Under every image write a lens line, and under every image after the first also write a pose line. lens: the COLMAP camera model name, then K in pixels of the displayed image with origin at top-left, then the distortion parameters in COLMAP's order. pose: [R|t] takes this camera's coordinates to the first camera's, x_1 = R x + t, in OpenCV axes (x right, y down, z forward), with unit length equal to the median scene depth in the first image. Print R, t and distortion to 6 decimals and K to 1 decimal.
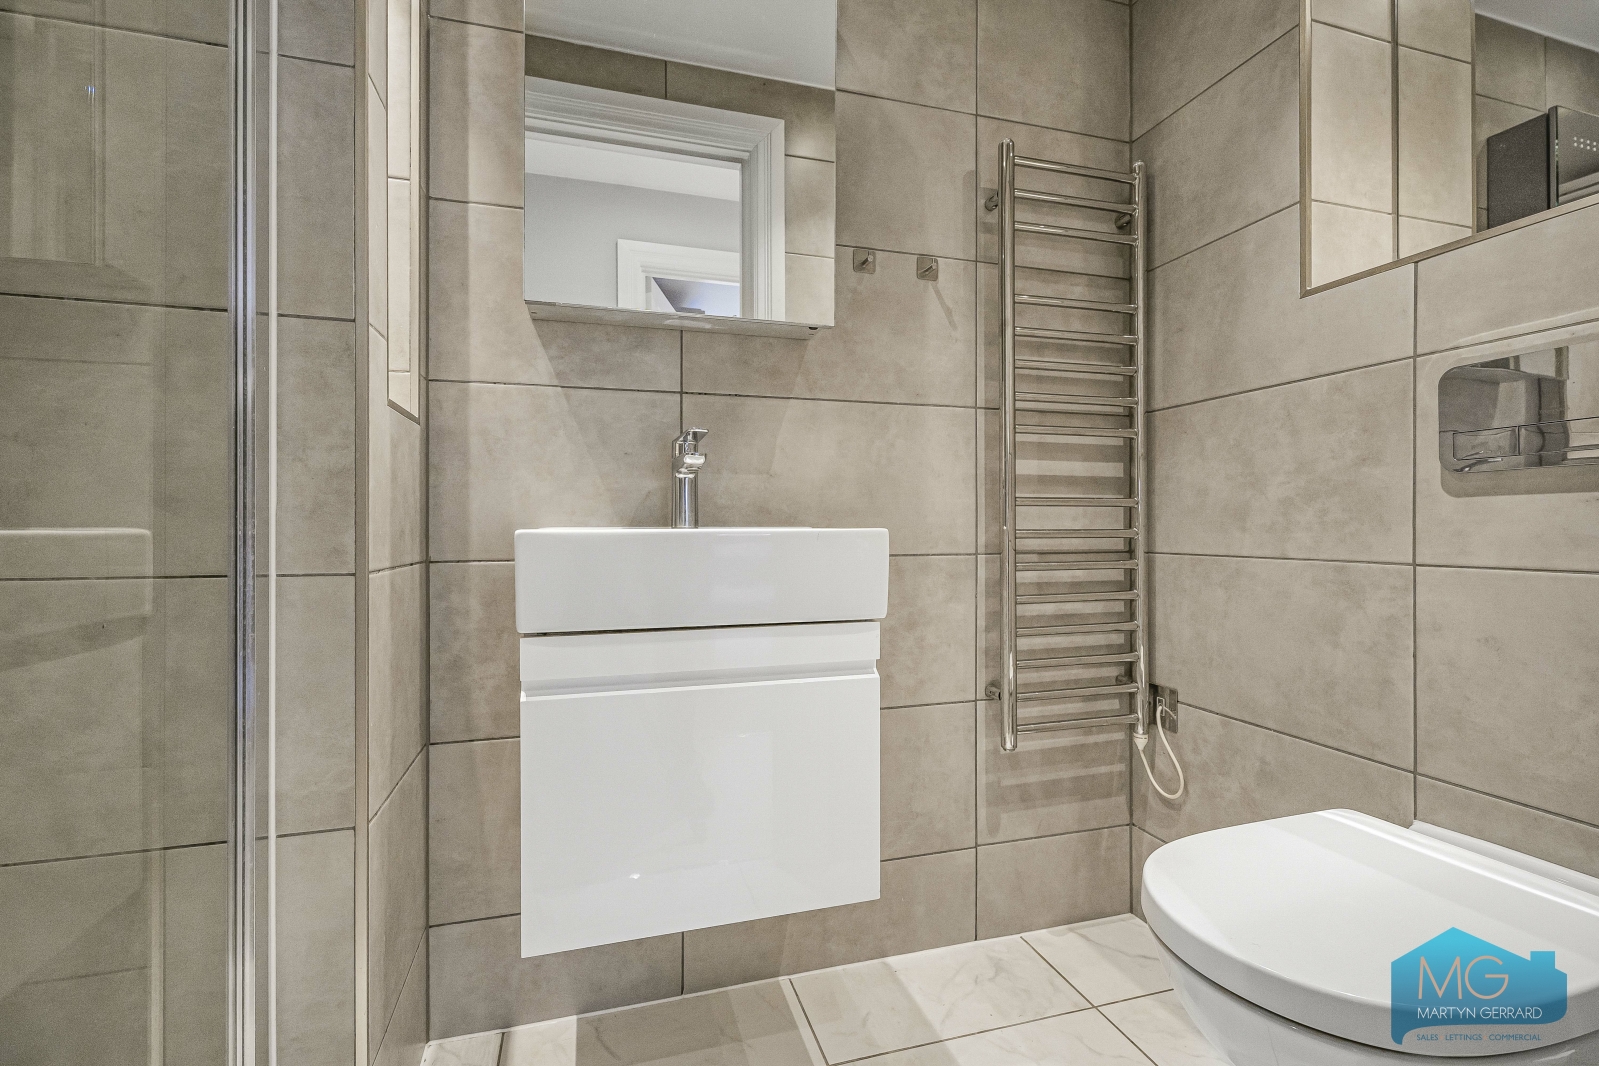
lens RADIAL K [[719.4, 0, 799.5], [0, 719.4, 533.0], [0, 0, 1]] dist [0.000787, 0.000169]
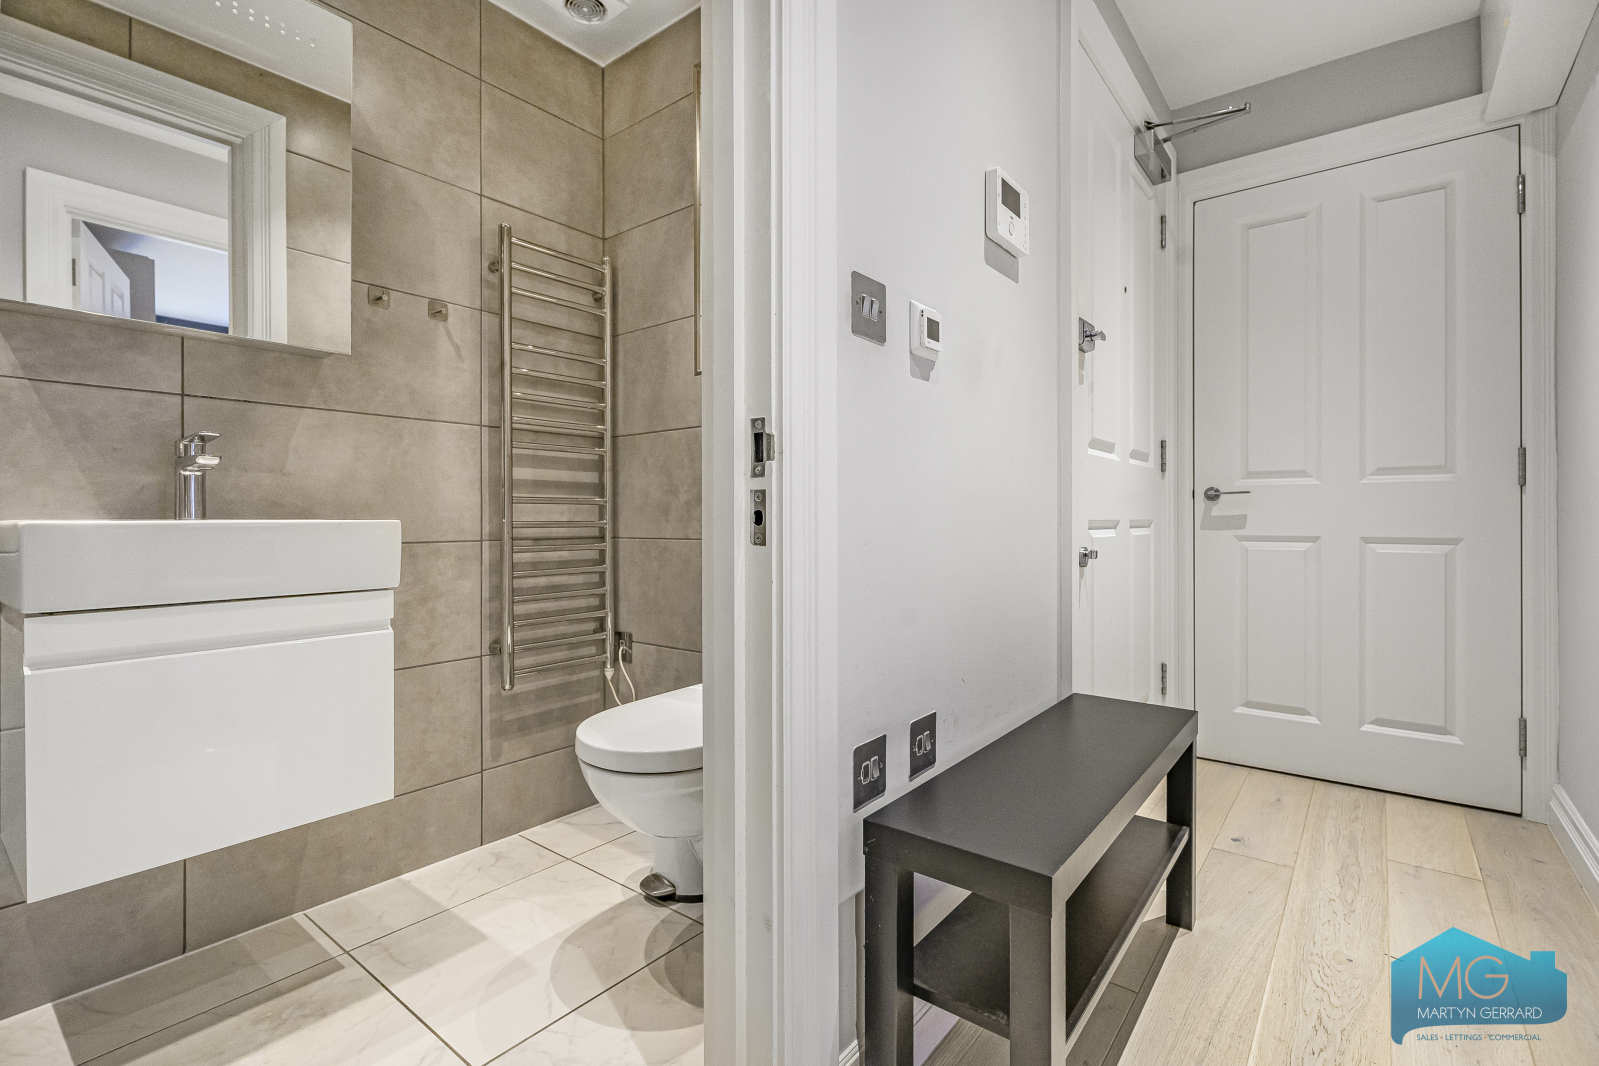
lens RADIAL K [[714.3, 0, 802.8], [0, 714.3, 518.8], [0, 0, 1]] dist [0.000264, 0.000133]
pose [[0.809514, -0.000149, 0.587100, -0.035206], [0.006871, 0.999934, -0.009220, 0.006074], [-0.587060, 0.011498, 0.809462, -0.354174]]
